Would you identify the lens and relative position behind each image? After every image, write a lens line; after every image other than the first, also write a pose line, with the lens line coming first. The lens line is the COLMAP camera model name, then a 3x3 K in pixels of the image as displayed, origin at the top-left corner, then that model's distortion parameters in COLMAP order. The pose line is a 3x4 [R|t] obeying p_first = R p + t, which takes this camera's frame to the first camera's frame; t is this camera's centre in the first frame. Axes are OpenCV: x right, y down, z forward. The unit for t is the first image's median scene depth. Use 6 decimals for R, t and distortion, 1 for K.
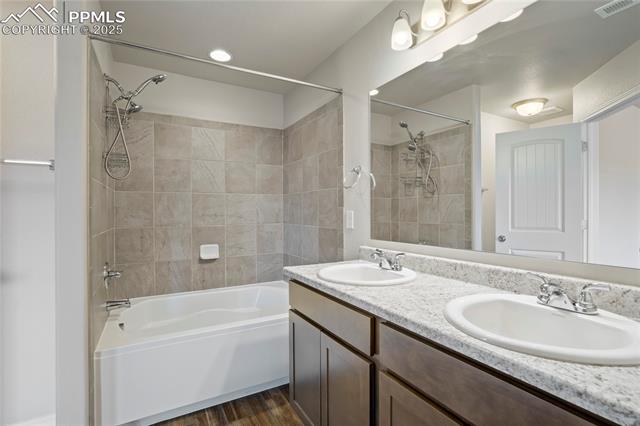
lens RADIAL K [[300.4, 0, 334.6], [0, 300.4, 215.4], [0, 0, 1]] dist [-0.029463, 0.012076]
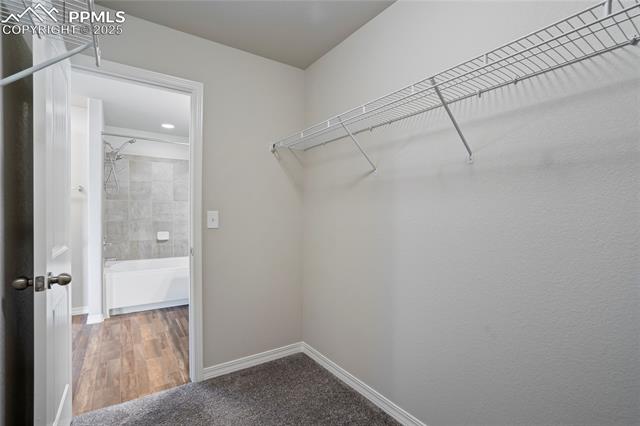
lens RADIAL K [[300.4, 0, 331.3], [0, 300.4, 219.8], [0, 0, 1]] dist [-0.029463, 0.012076]
pose [[0.997144, 0.013444, 0.074313, 0.421690], [-0.014813, 0.999730, 0.017898, -0.013421], [-0.074052, -0.018948, 0.997074, -0.780966]]
